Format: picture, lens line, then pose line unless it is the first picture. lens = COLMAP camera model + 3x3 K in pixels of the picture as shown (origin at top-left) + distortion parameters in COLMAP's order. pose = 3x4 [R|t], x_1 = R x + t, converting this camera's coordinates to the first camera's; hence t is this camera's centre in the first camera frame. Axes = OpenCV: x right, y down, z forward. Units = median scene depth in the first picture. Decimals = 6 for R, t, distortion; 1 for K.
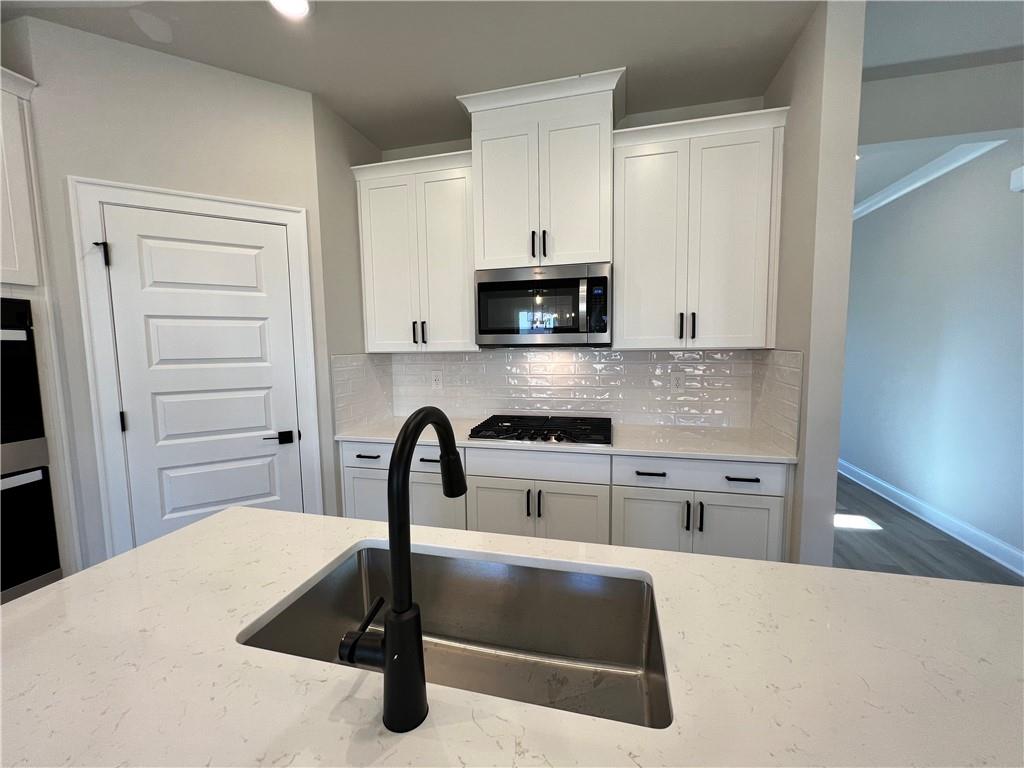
lens RADIAL K [[411.0, 0, 510.8], [0, 411.0, 381.1], [0, 0, 1]] dist [-0.001140, 0.000309]
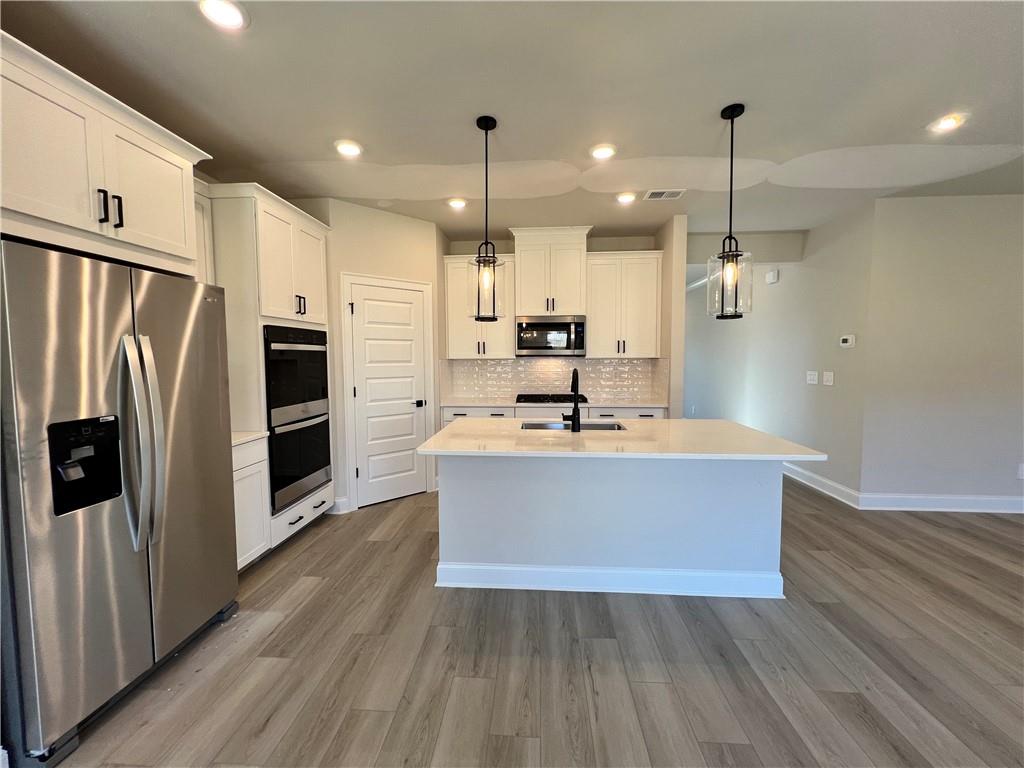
lens RADIAL K [[411.0, 0, 512.1], [0, 411.0, 380.2], [0, 0, 1]] dist [-0.001140, 0.000309]
pose [[0.984320, -0.001706, 0.176385, -0.470560], [0.006679, 0.999597, -0.027604, 0.086845], [-0.176267, 0.028350, 0.983934, -0.922381]]
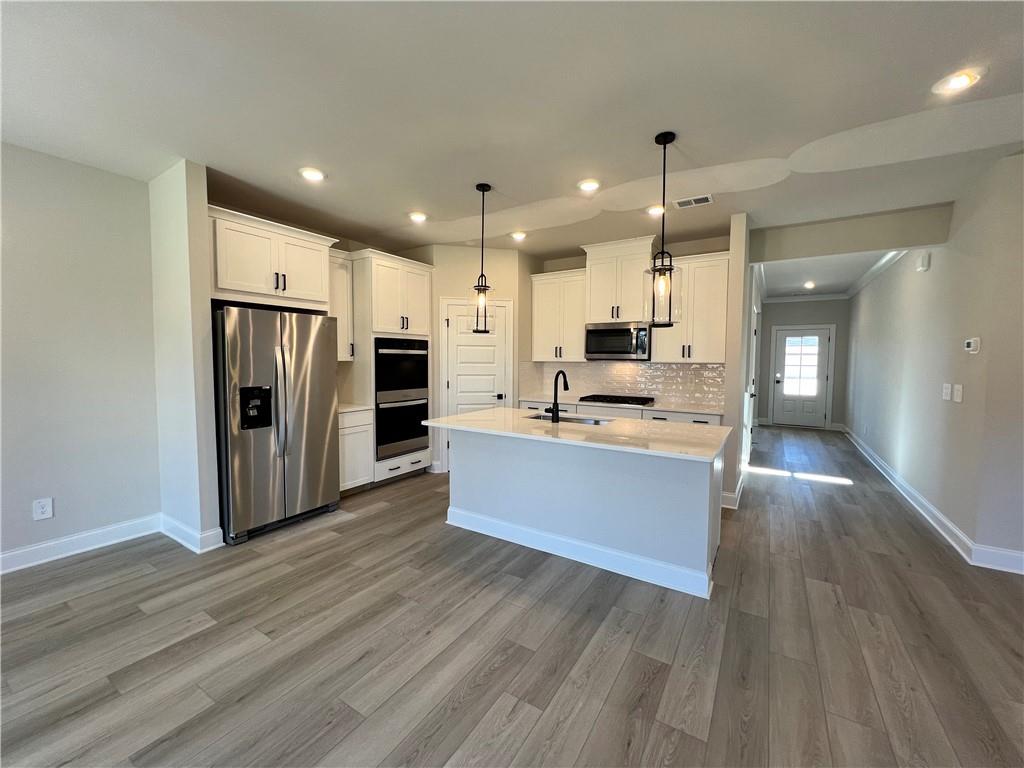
lens RADIAL K [[411.0, 0, 512.6], [0, 411.0, 380.3], [0, 0, 1]] dist [-0.001140, 0.000309]
pose [[0.949019, 0.036462, -0.313102, 0.246656], [-0.046266, 0.998642, -0.023937, 0.098373], [0.311804, 0.037203, 0.949418, -1.204291]]
